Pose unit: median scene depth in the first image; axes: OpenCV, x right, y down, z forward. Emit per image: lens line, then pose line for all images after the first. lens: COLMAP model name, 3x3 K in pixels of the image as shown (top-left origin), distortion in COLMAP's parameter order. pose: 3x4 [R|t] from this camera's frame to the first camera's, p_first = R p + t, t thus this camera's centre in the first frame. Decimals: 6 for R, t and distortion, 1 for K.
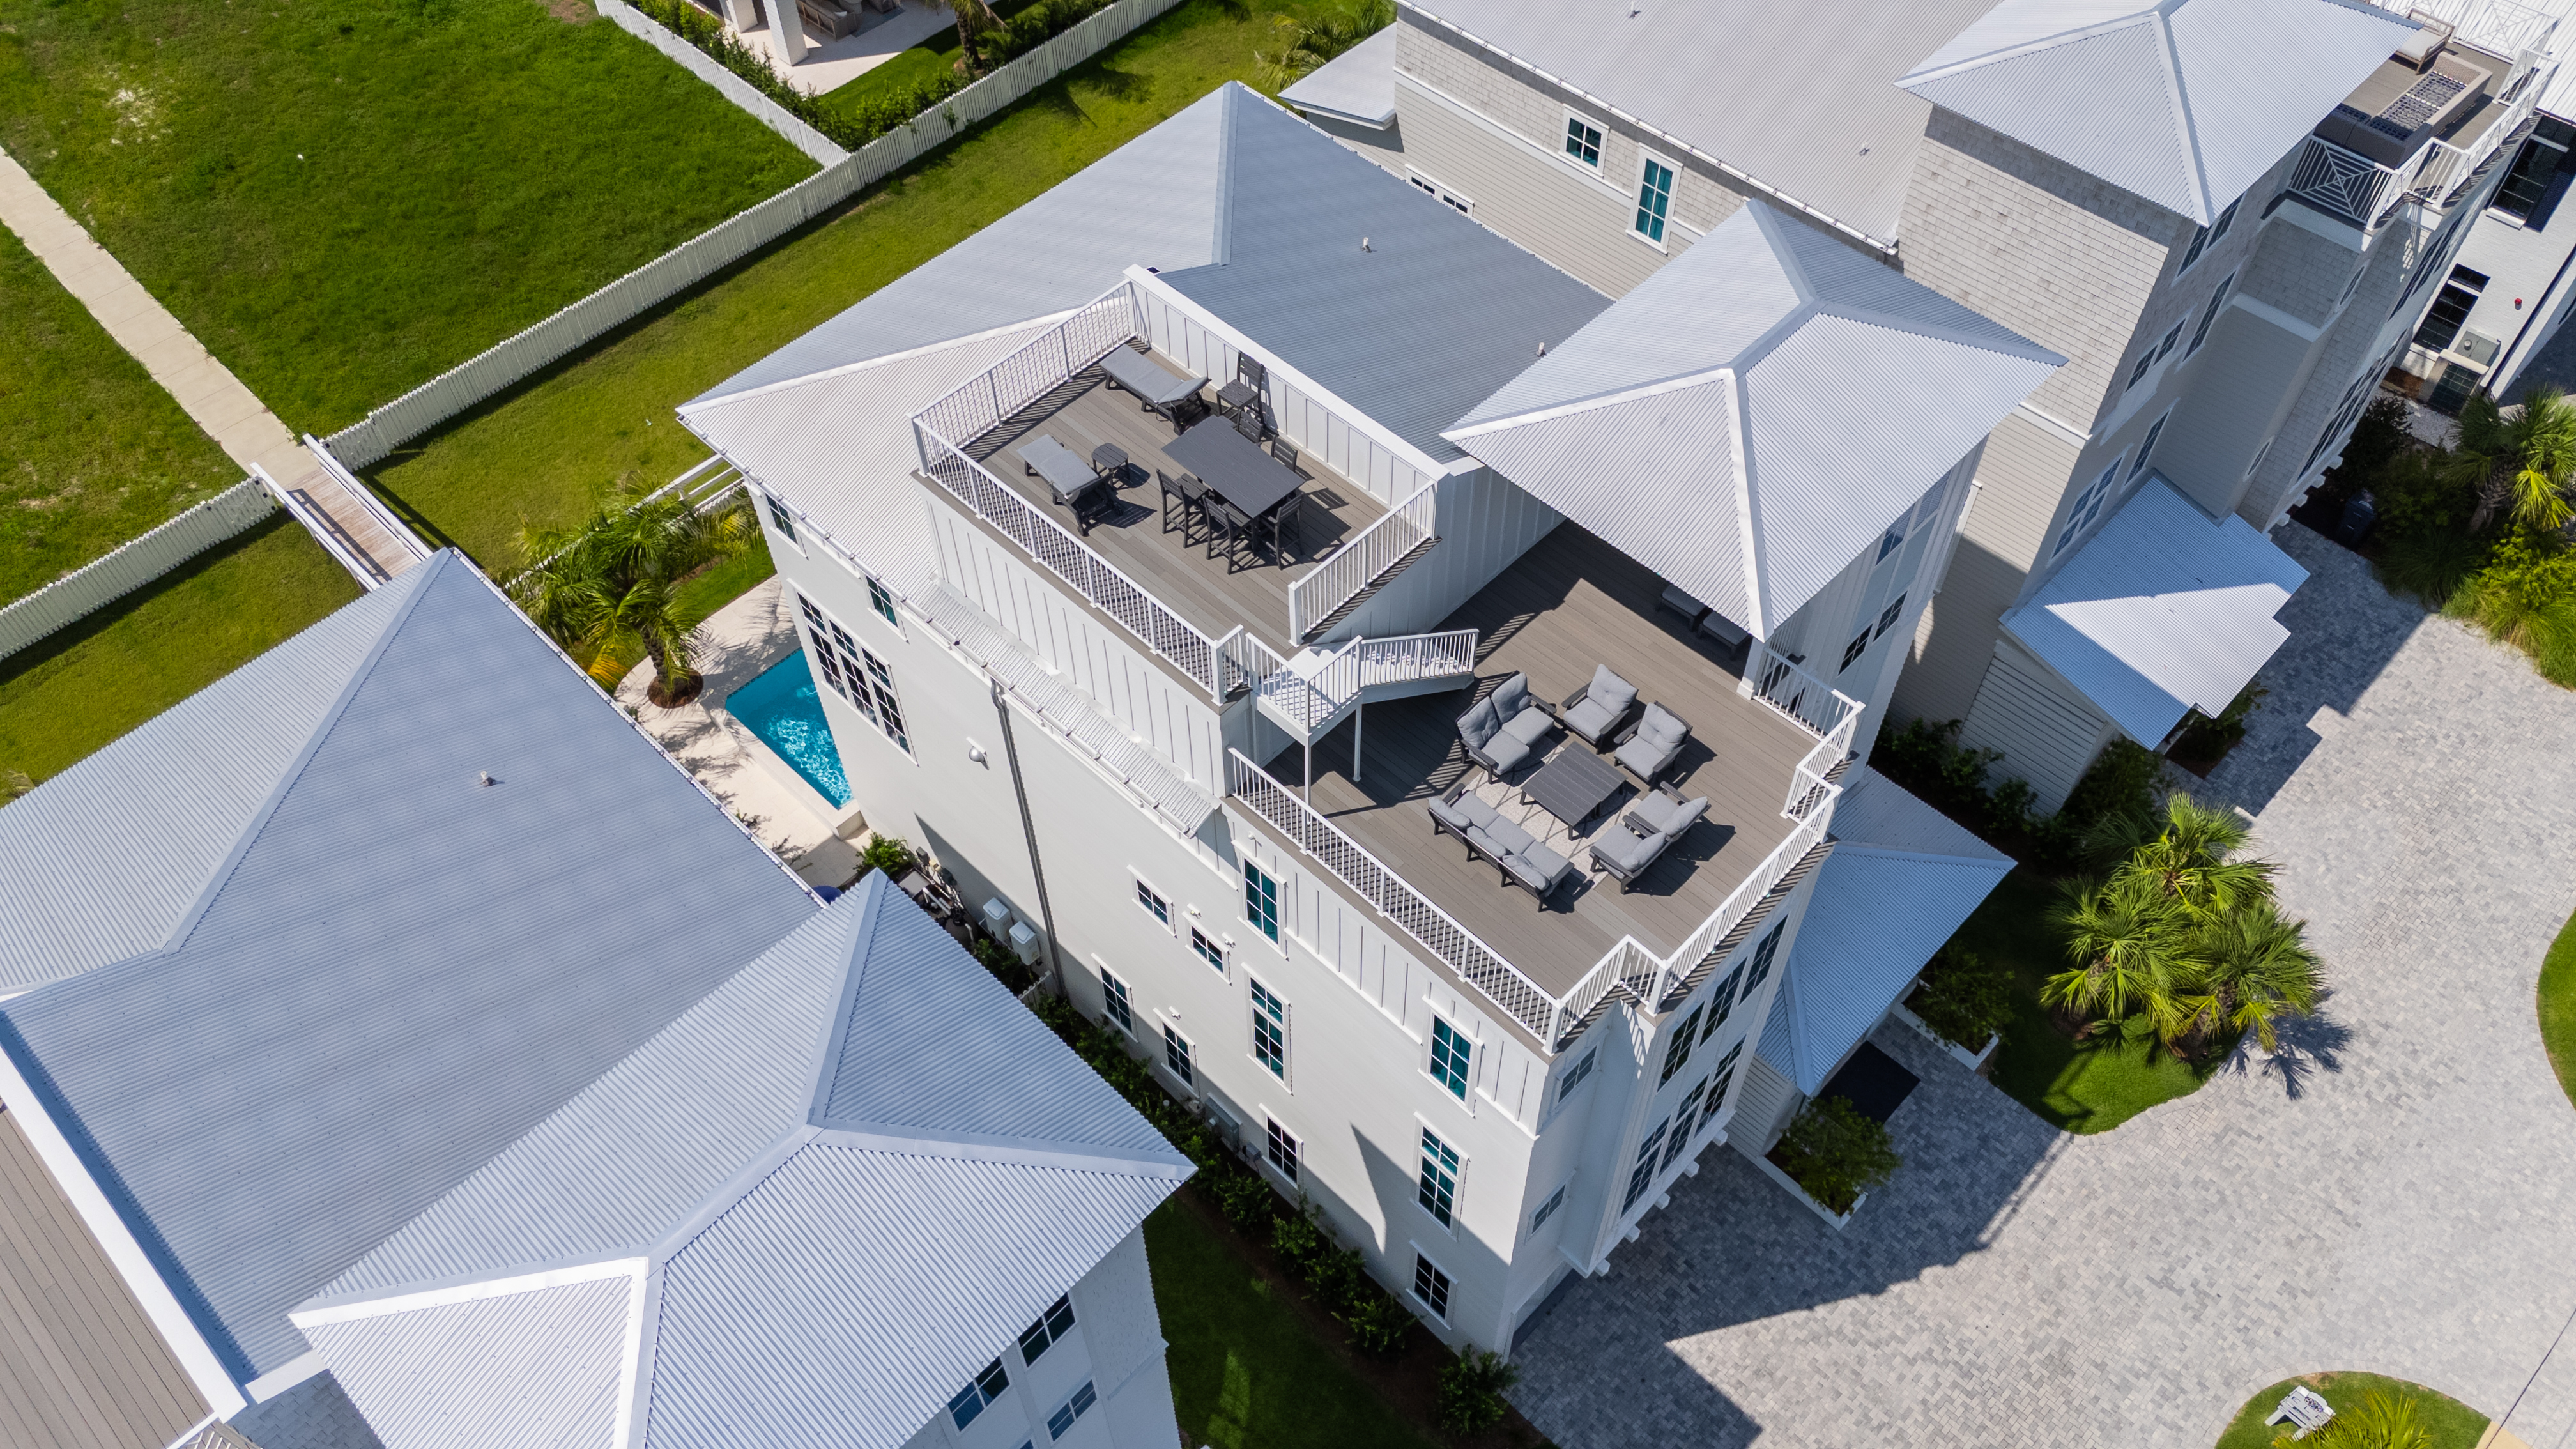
lens RADIAL K [[1918.6, 0, 1288.0], [0, 1918.6, 724.5], [0, 0, 1]] dist [0.027337, -0.001154]
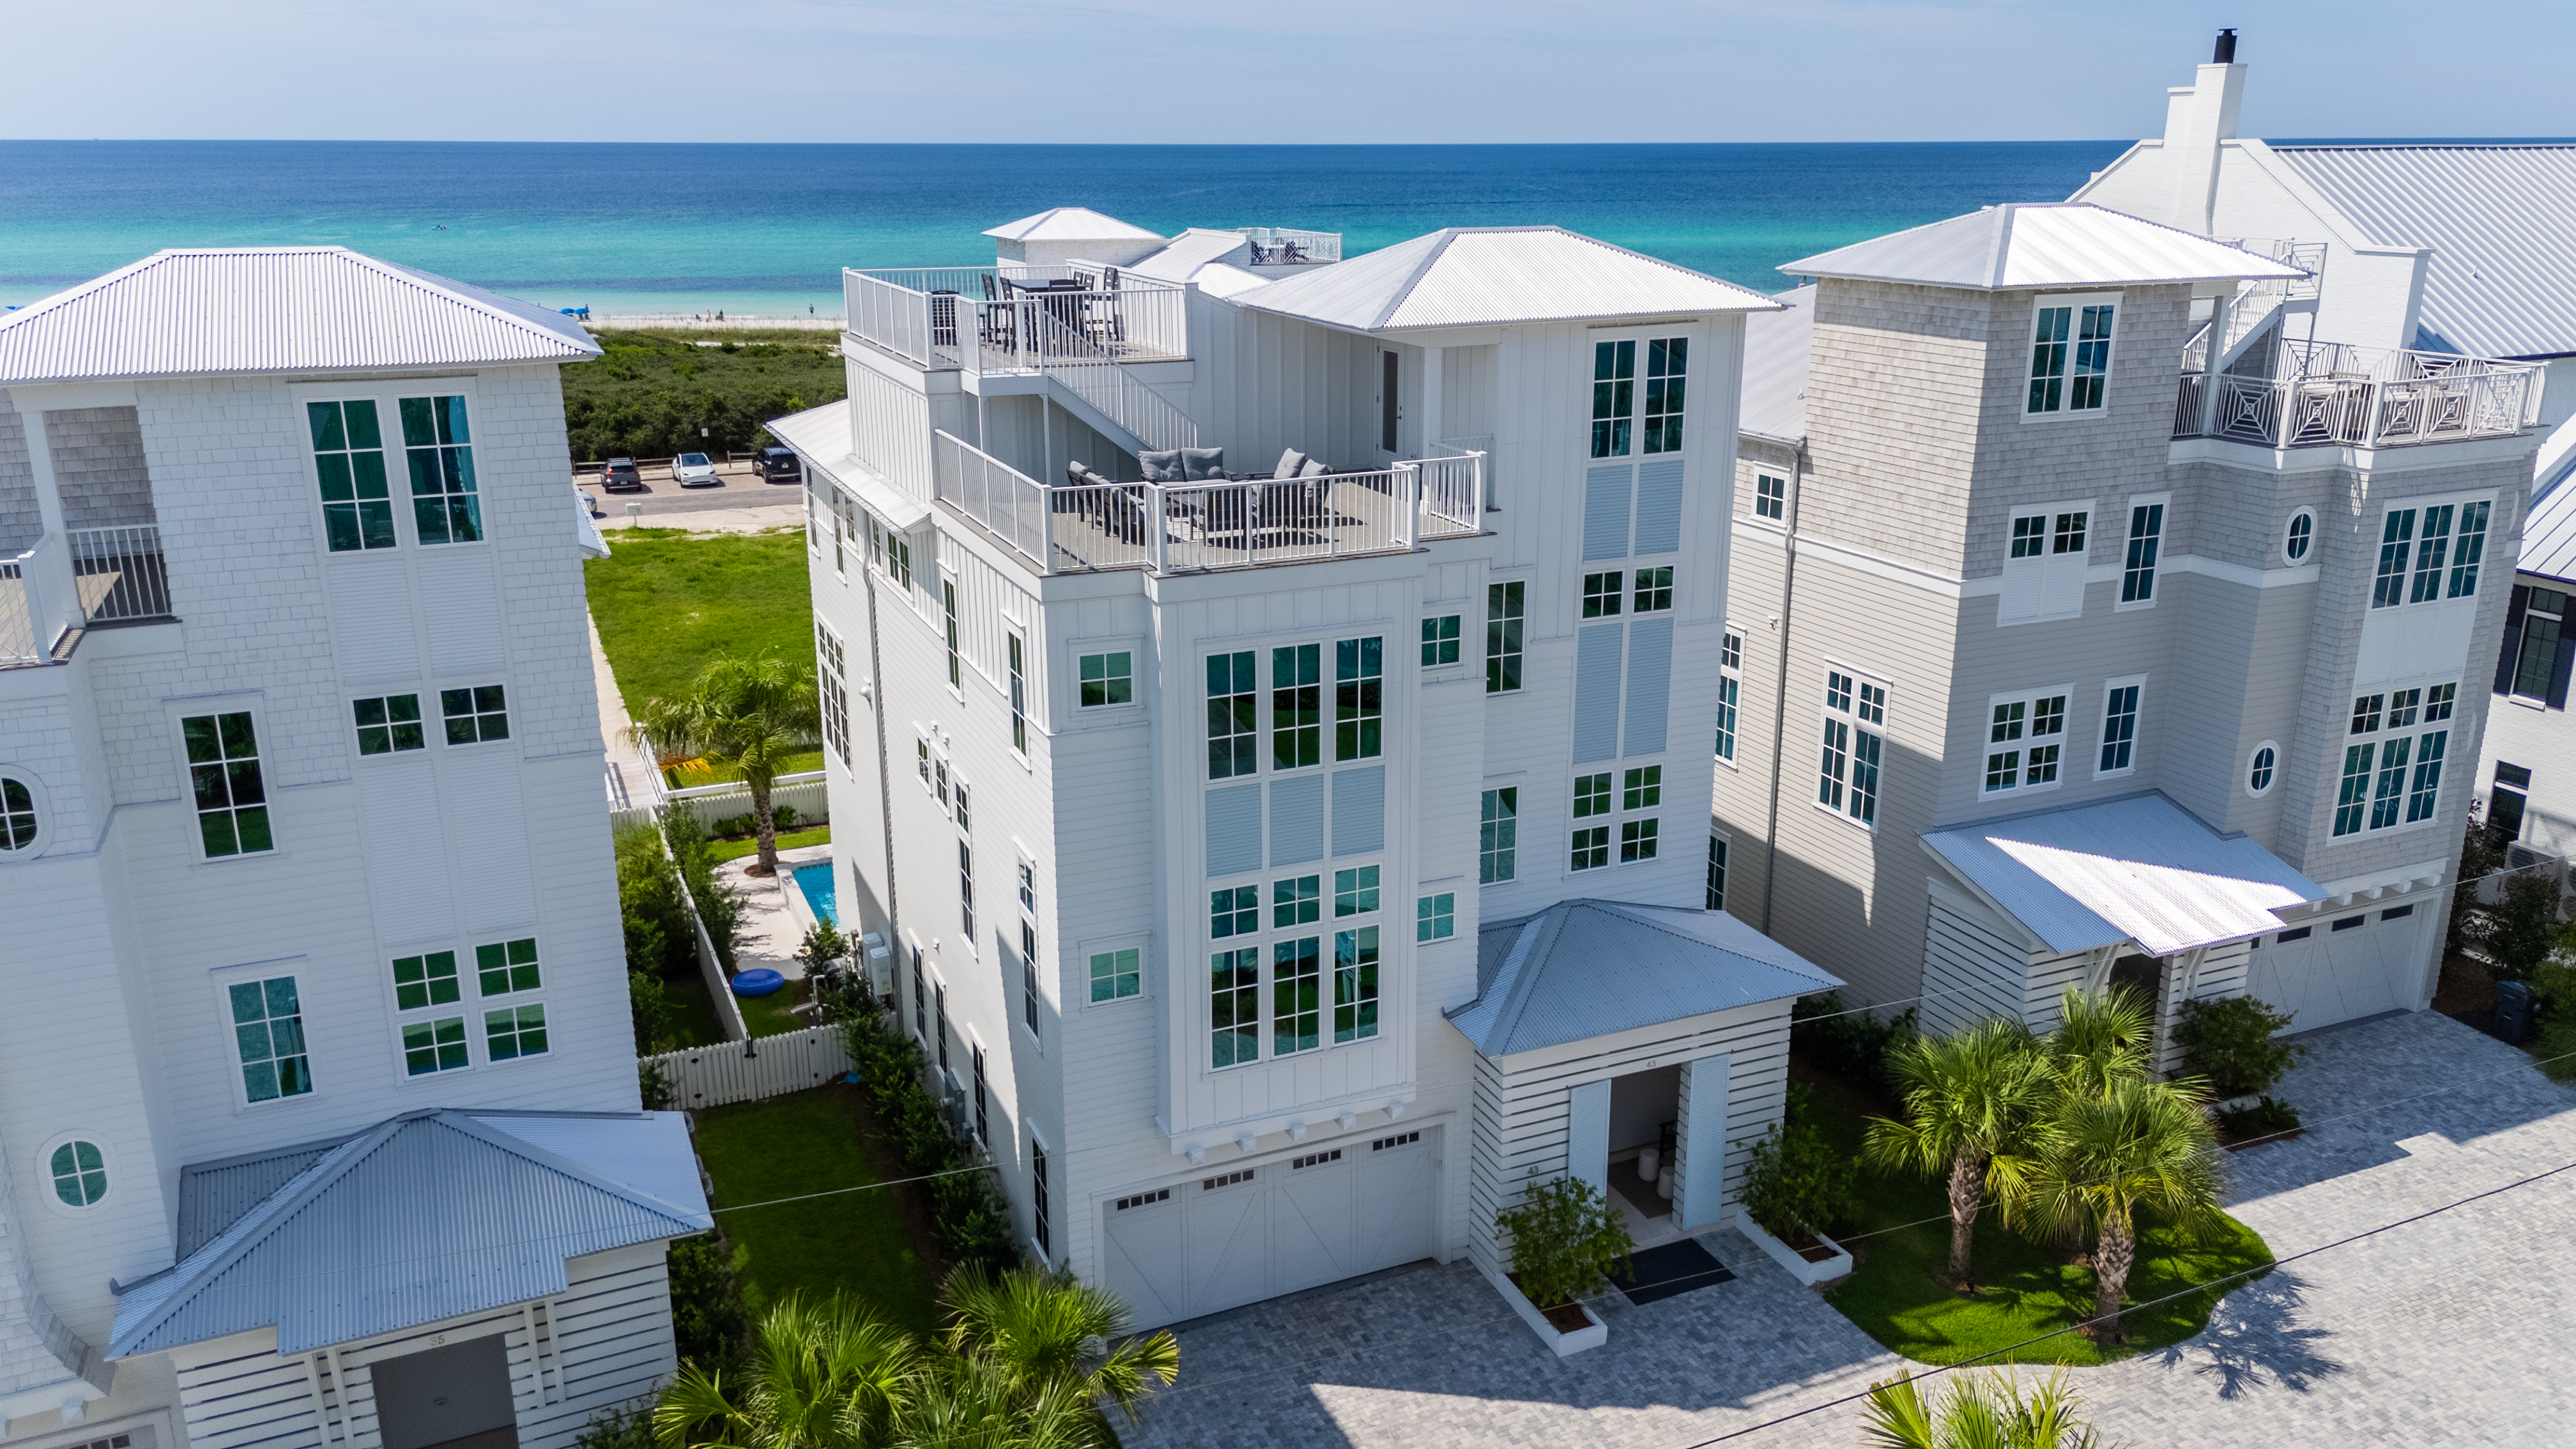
lens RADIAL K [[1905.6, 0, 1296.2], [0, 1905.6, 723.2], [0, 0, 1]] dist [0.061203, -0.062614]
pose [[0.926407, 0.119632, -0.357013, 0.408632], [-0.302376, 0.801383, -0.516095, 0.464483], [0.224363, 0.586066, 0.778581, 0.176323]]
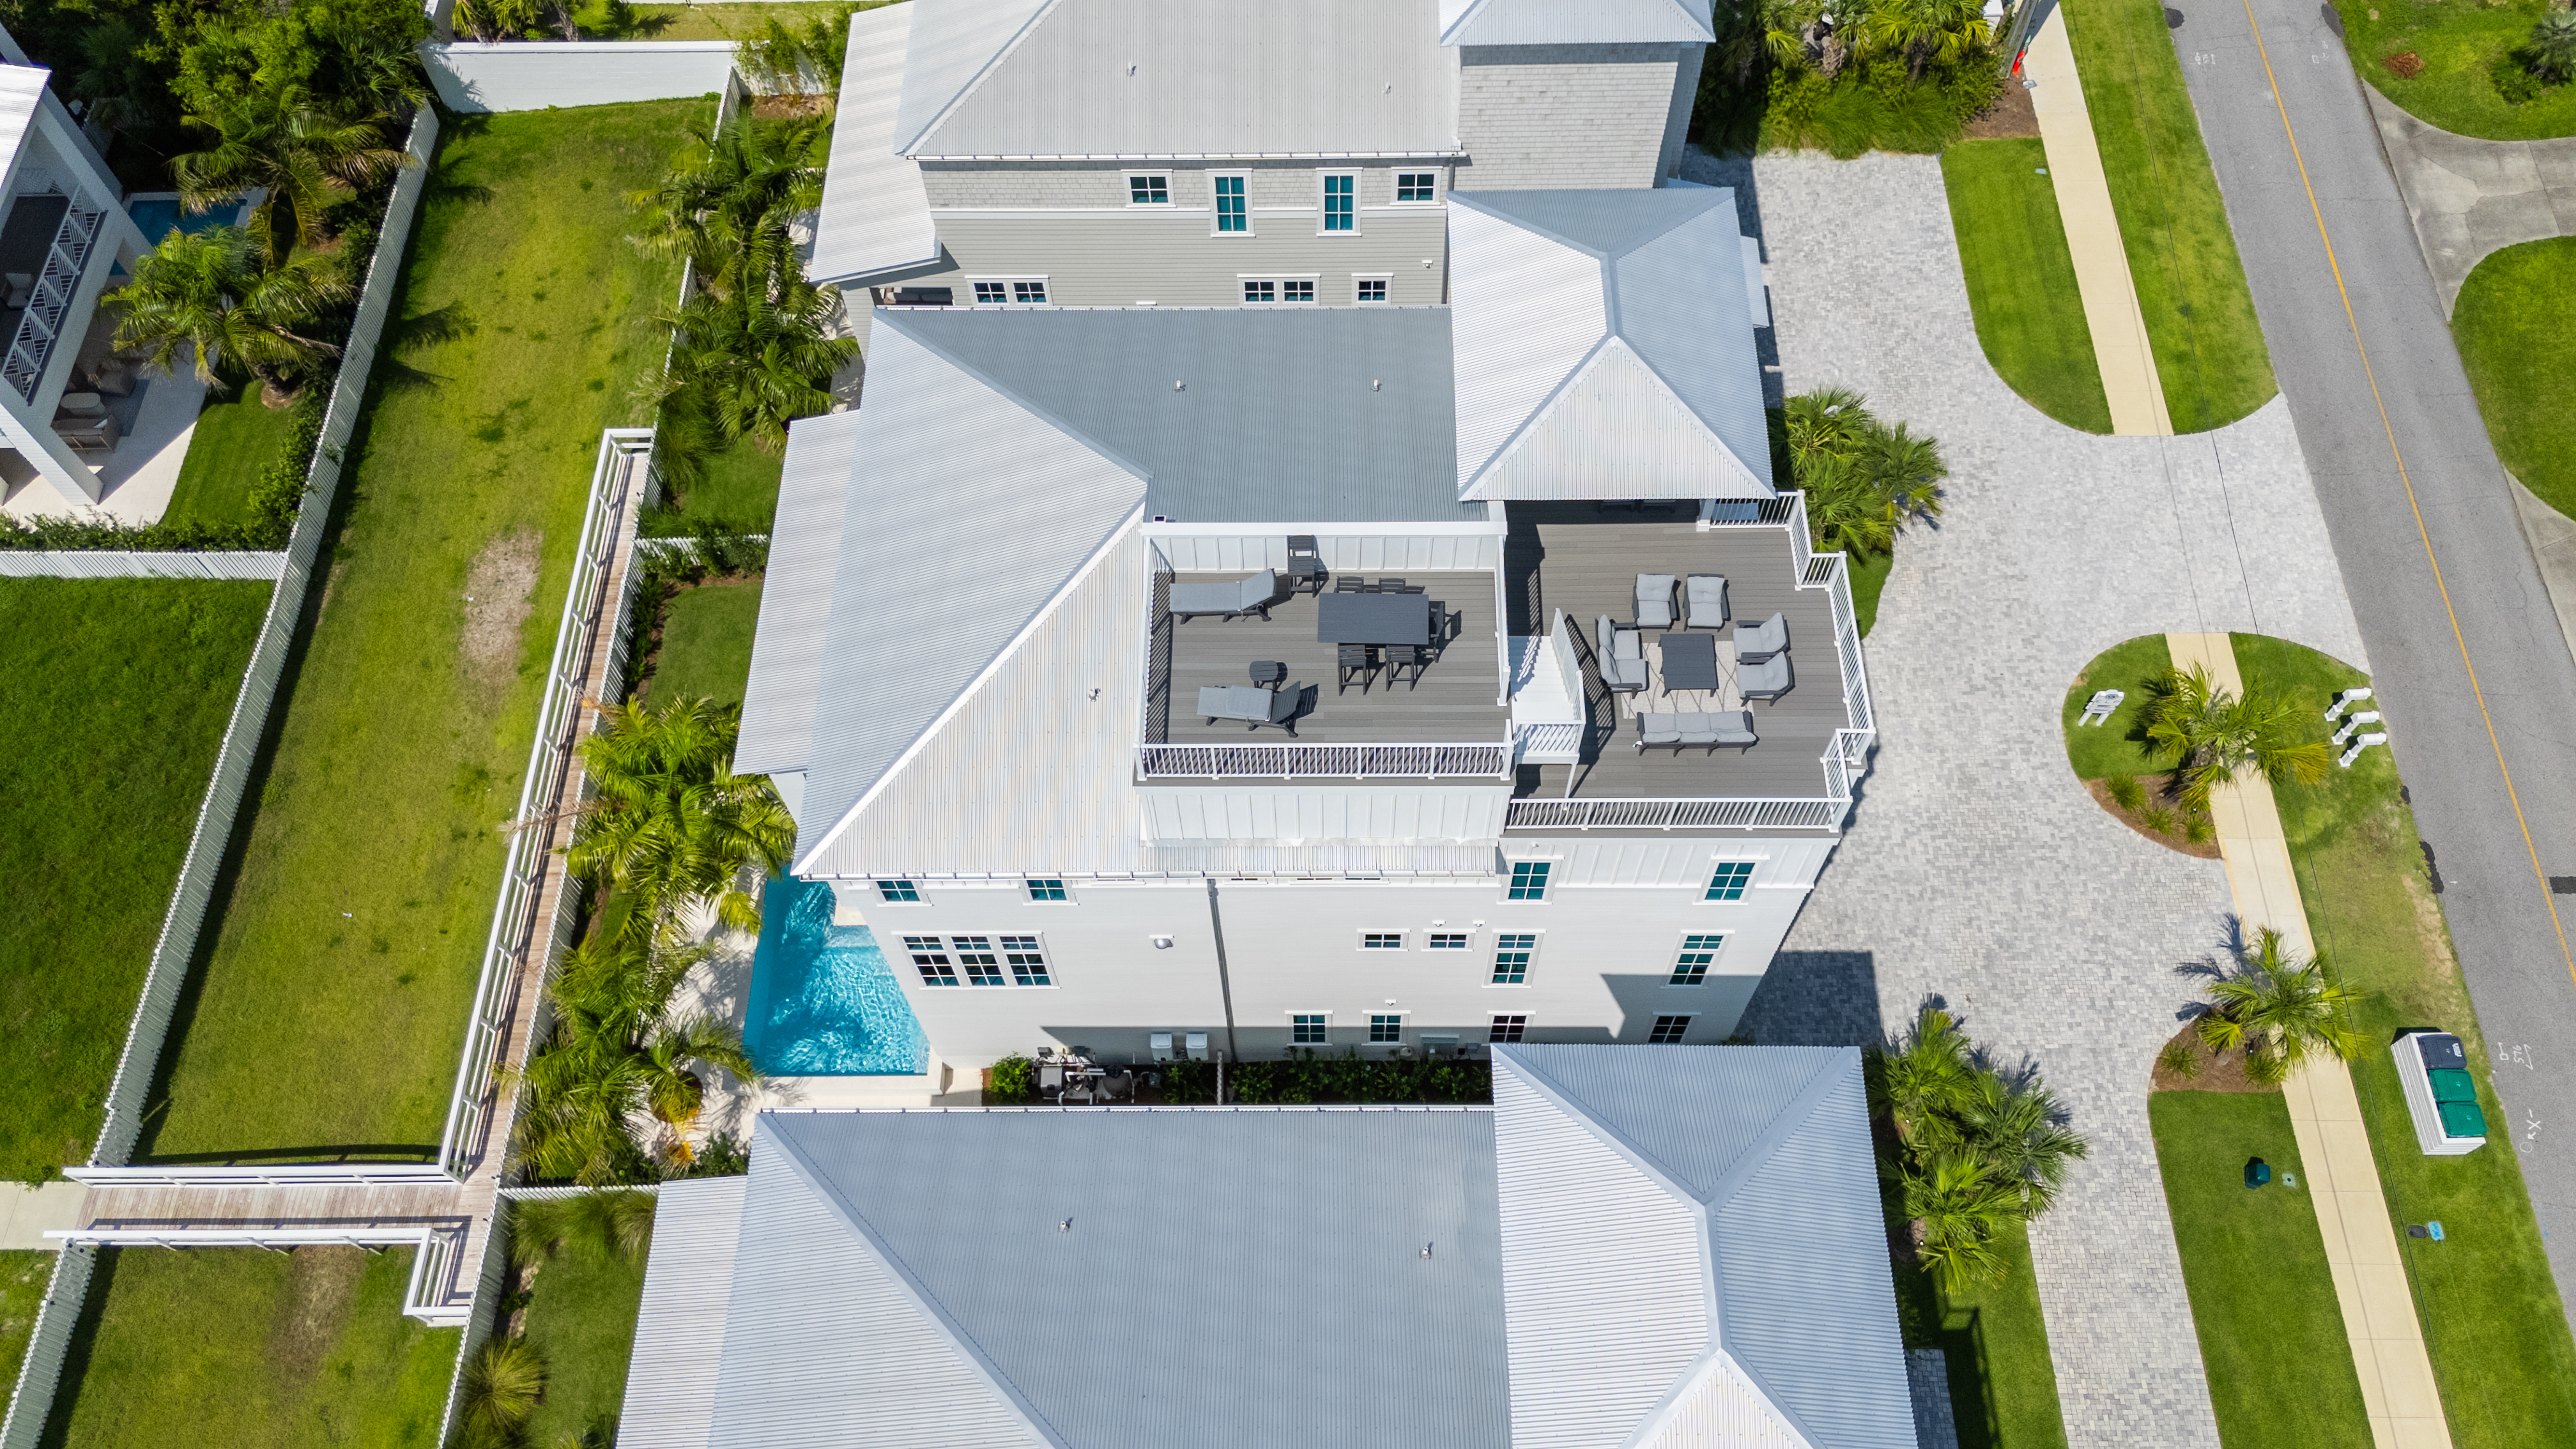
lens RADIAL K [[1918.6, 0, 1288.0], [0, 1918.6, 724.5], [0, 0, 1]] dist [0.027337, -0.001154]
pose [[0.718921, -0.605550, 0.341264, -0.369050], [0.552215, 0.795748, 0.248683, -0.291144], [-0.422151, 0.009667, 0.906474, -0.060079]]
